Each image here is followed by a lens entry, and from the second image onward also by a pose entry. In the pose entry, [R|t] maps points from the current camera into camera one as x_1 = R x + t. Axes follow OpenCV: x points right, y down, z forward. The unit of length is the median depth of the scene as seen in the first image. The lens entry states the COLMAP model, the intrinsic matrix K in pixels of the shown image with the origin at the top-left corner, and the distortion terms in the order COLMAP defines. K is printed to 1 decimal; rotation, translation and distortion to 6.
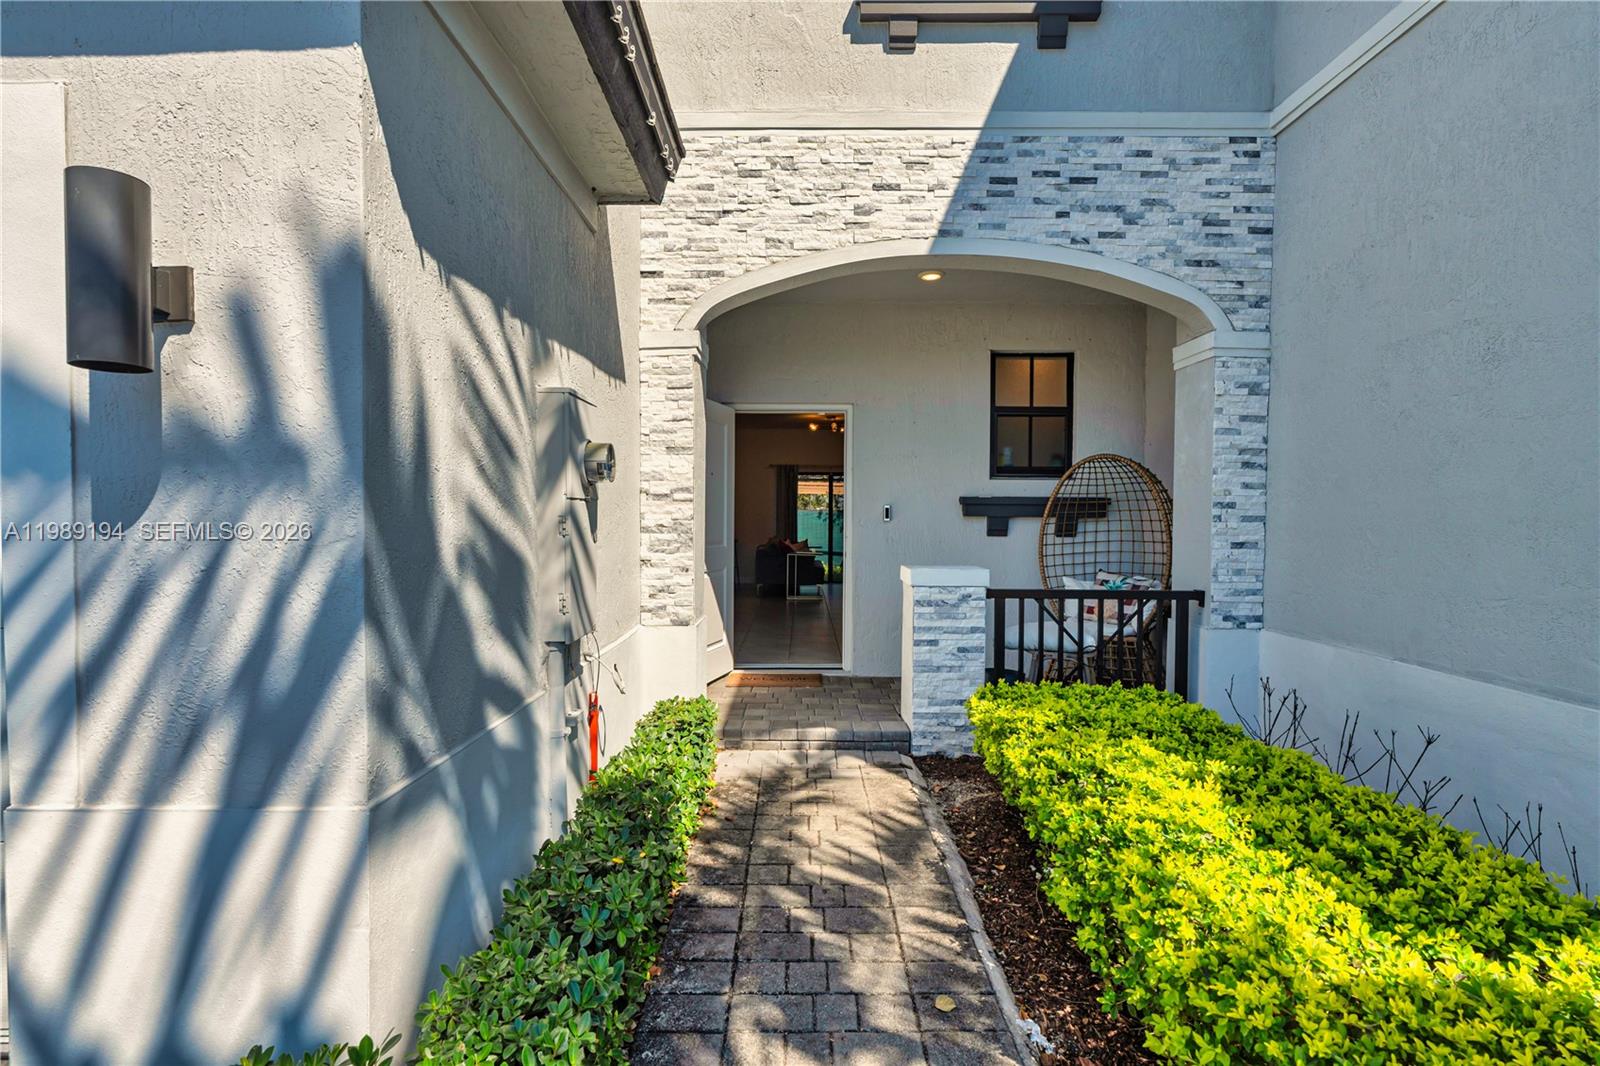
lens RADIAL K [[781.0, 0, 800.0], [0, 781.0, 533.0], [0, 0, 1]] dist [-0.001233, 0.000097]
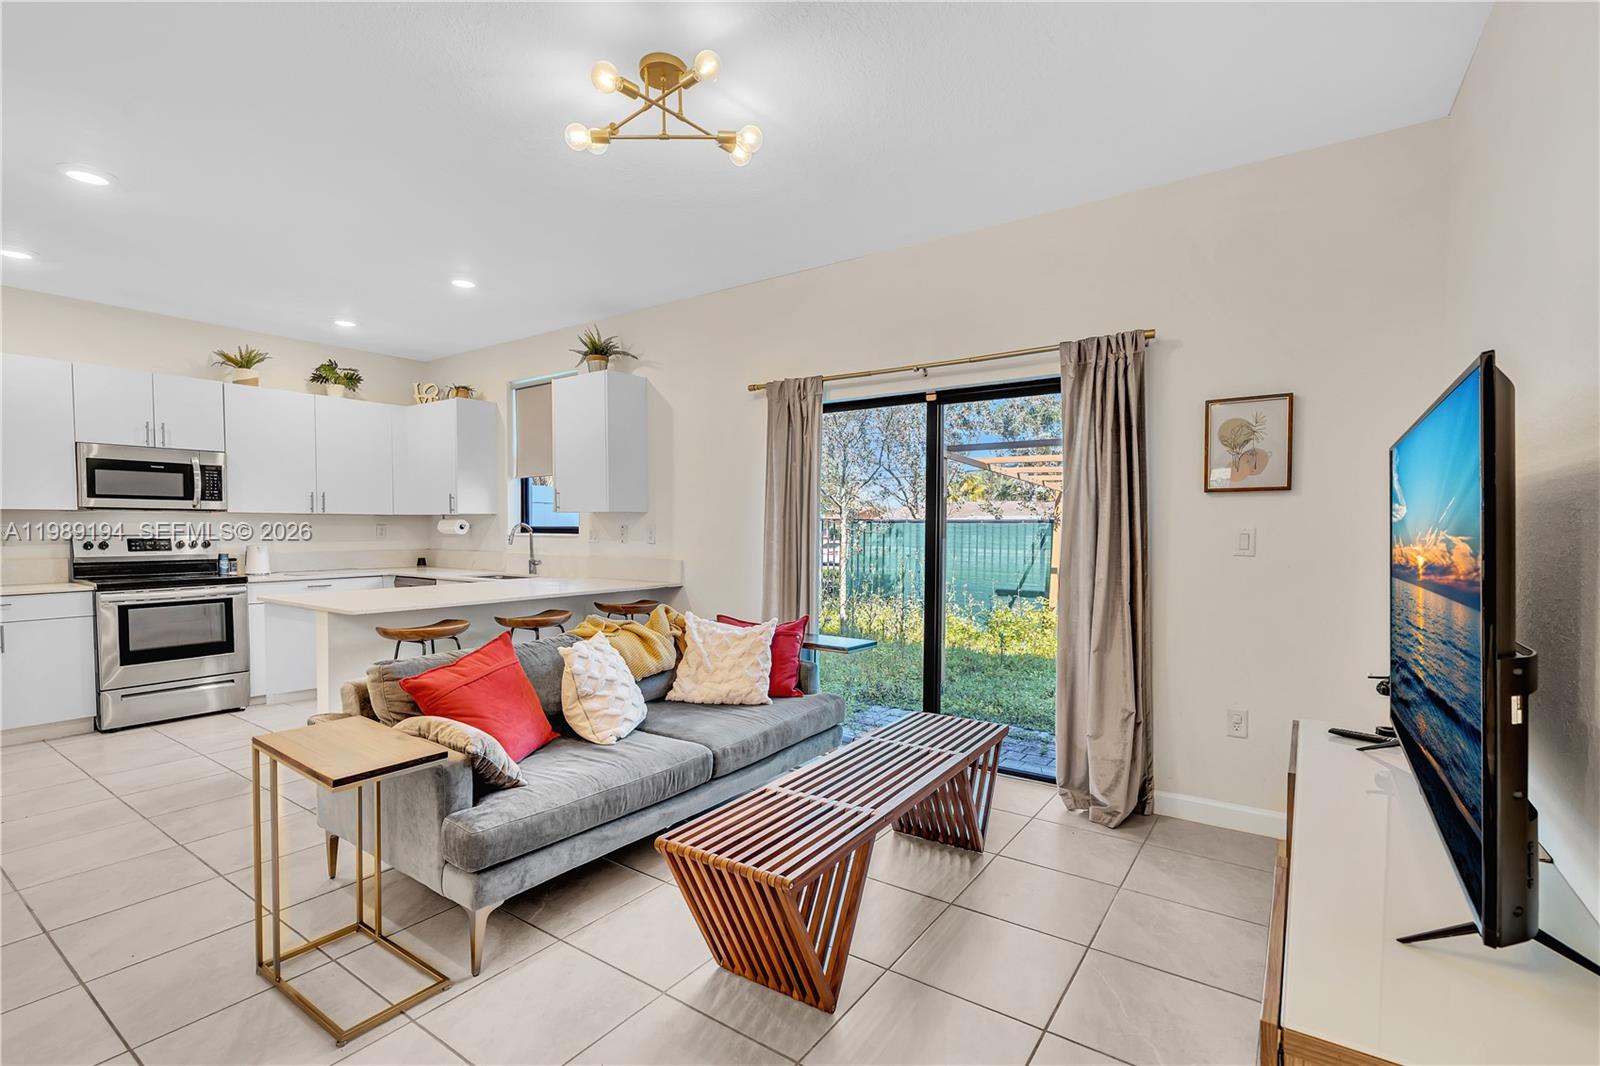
lens RADIAL K [[728.6, 0, 804.8], [0, 728.6, 554.5], [0, 0, 1]] dist [-0.004817, 0.000264]
pose [[0.822421, 0.022258, -0.568444, 0.511950], [-0.011485, 0.999680, 0.022527, -0.066649], [0.568764, -0.011998, 0.822413, 2.357940]]
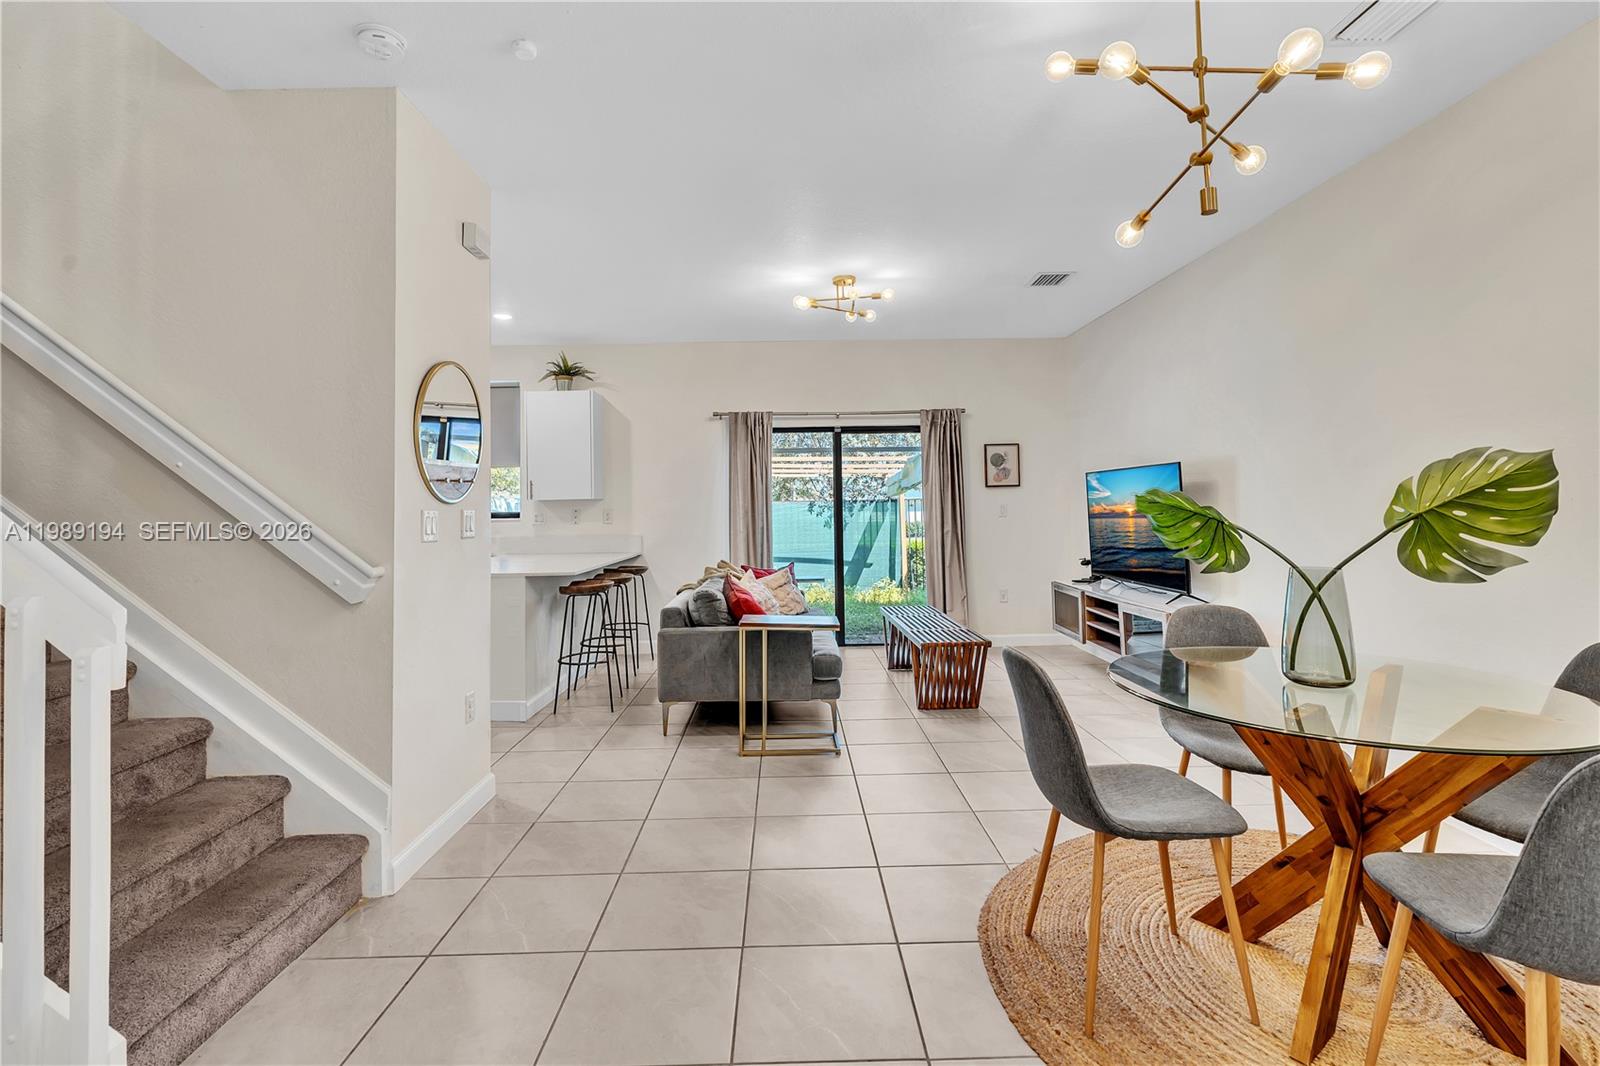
lens RADIAL K [[733.5, 0, 796.3], [0, 733.5, 488.8], [0, 0, 1]] dist [-0.002042, 0.000304]
pose [[0.999654, -0.018888, 0.018313, 0.014543], [0.019705, 0.998770, -0.045504, -0.050845], [-0.017431, 0.045850, 0.998796, 1.668149]]
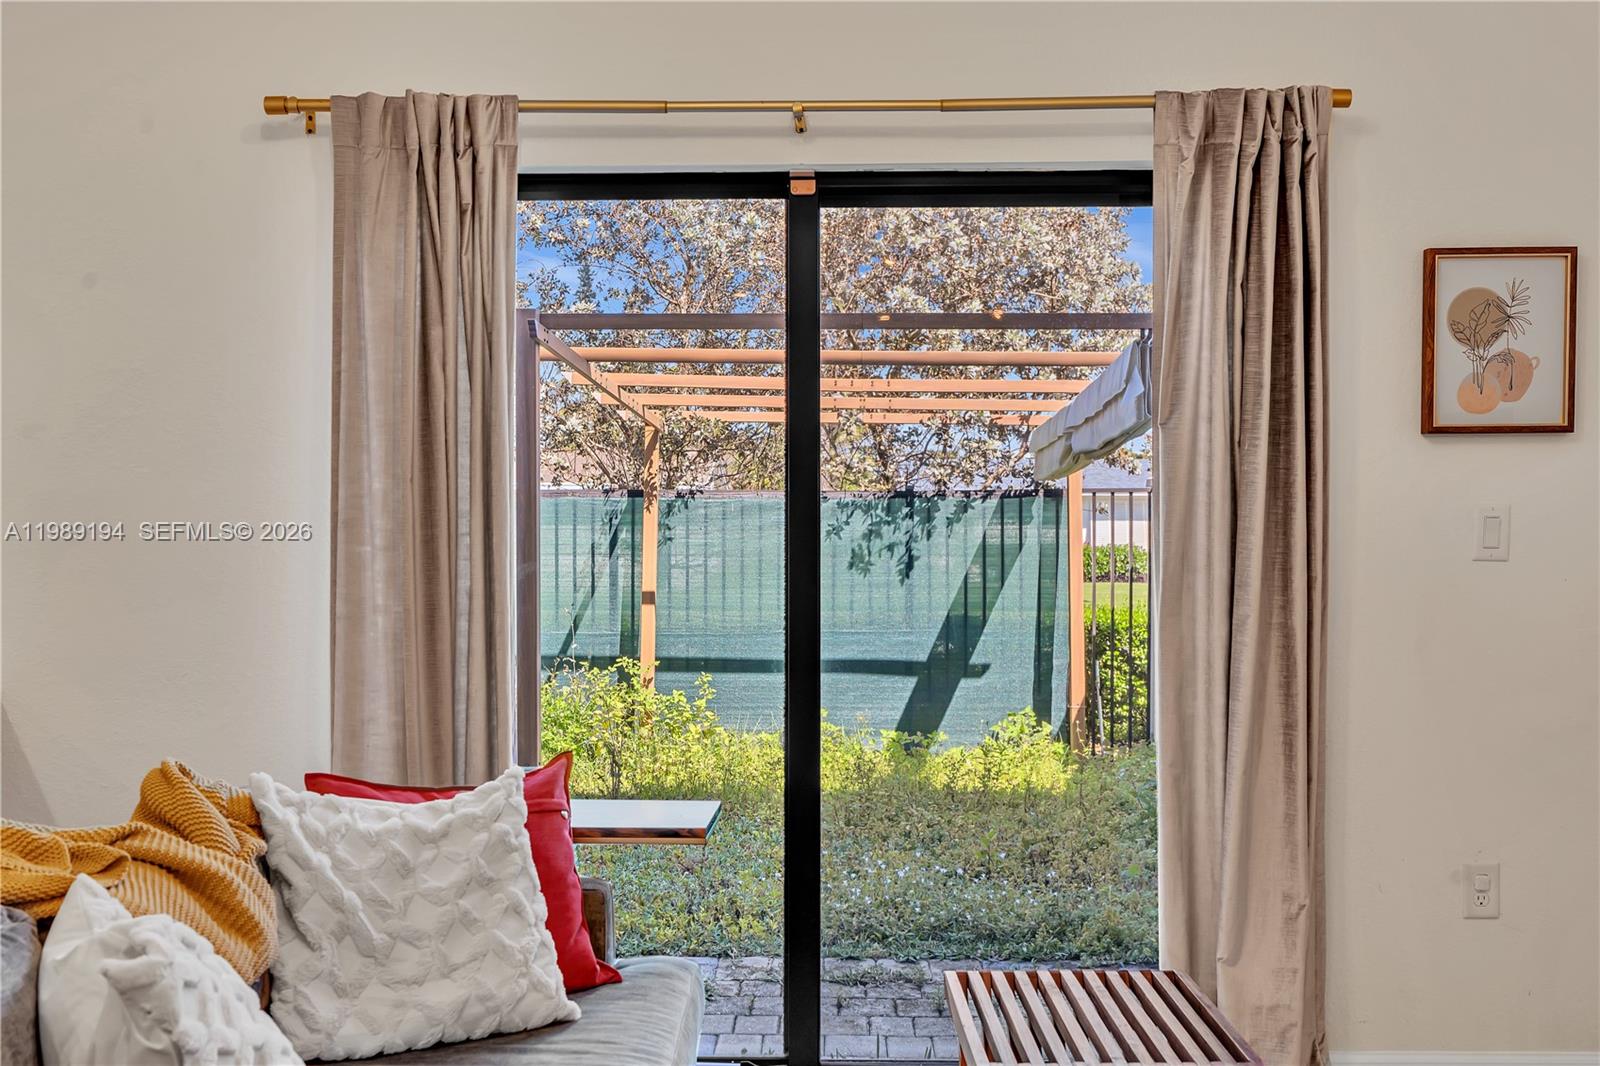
lens RADIAL K [[1547.9, 0, 795.8], [0, 1547.9, 535.9], [0, 0, 1]] dist [-0.003614, -0.001342]
pose [[0.999783, -0.000770, -0.020832, 0.143010], [0.000765, 1.000000, -0.000230, -0.066154], [0.020832, 0.000214, 0.999783, 2.409835]]
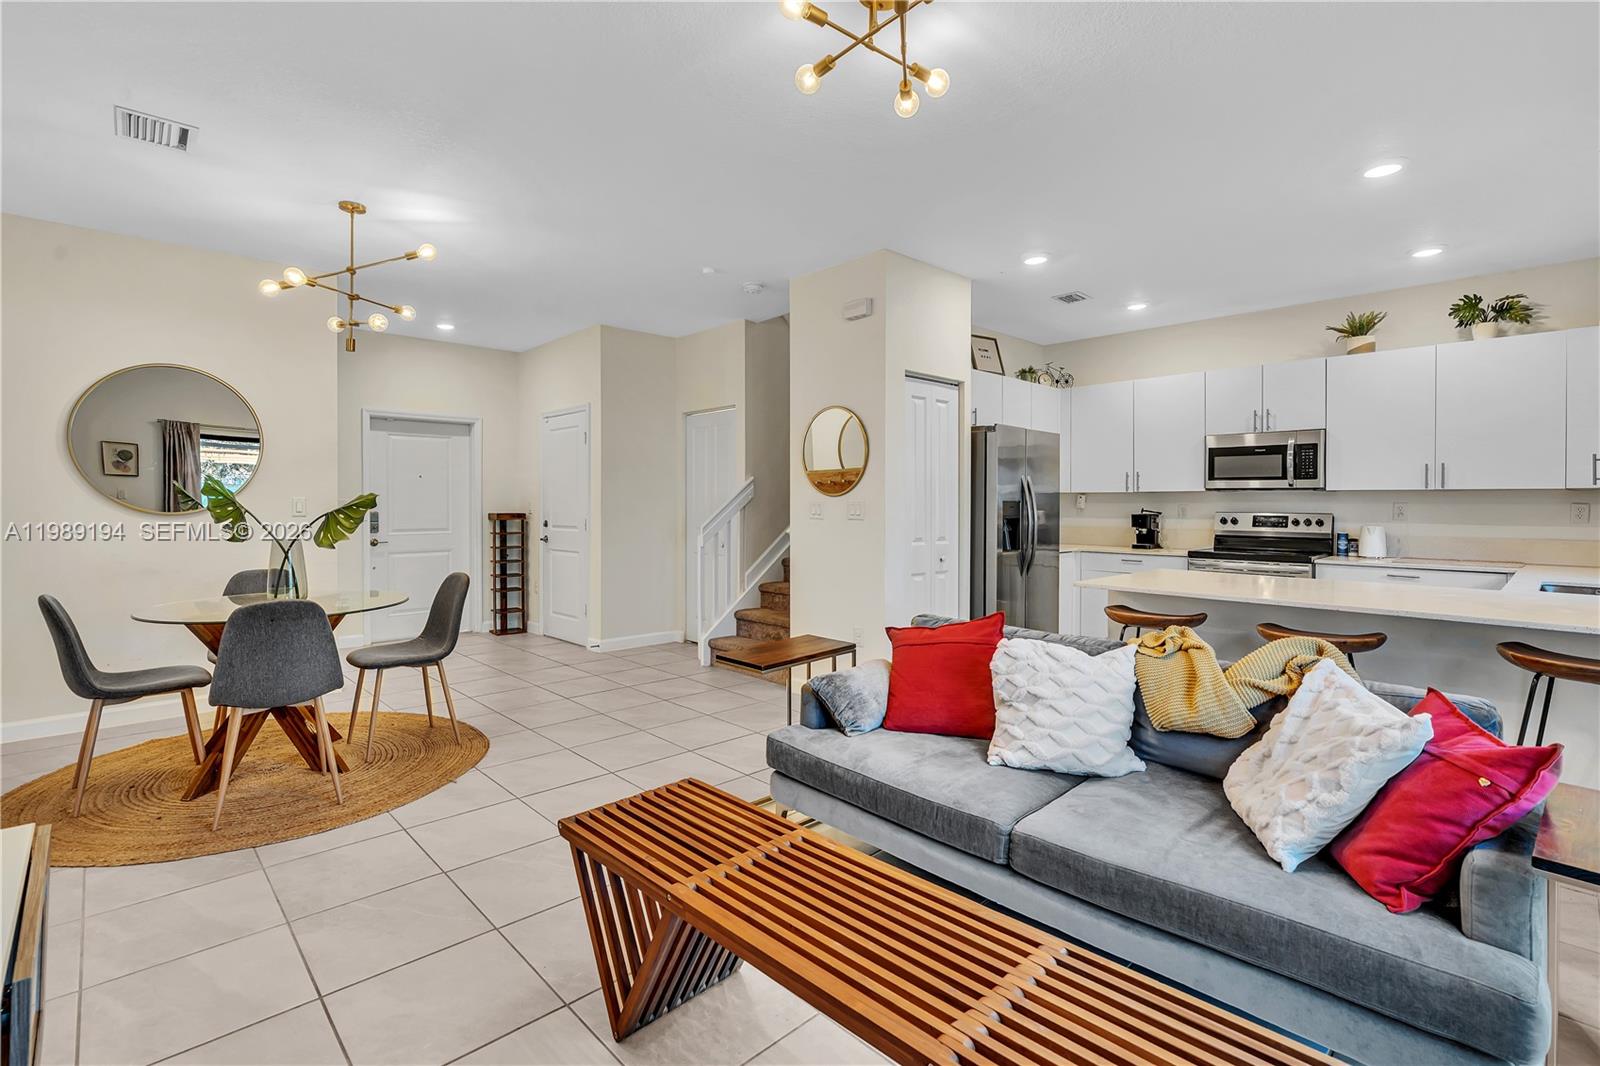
lens RADIAL K [[740.3, 0, 785.2], [0, 740.3, 503.9], [0, 0, 1]] dist [-0.001074, 0.000165]
pose [[-0.727244, -0.001989, -0.686376, 0.493811], [-0.015786, 0.999780, 0.013829, -0.078969], [0.686197, 0.020892, -0.727115, 3.060786]]
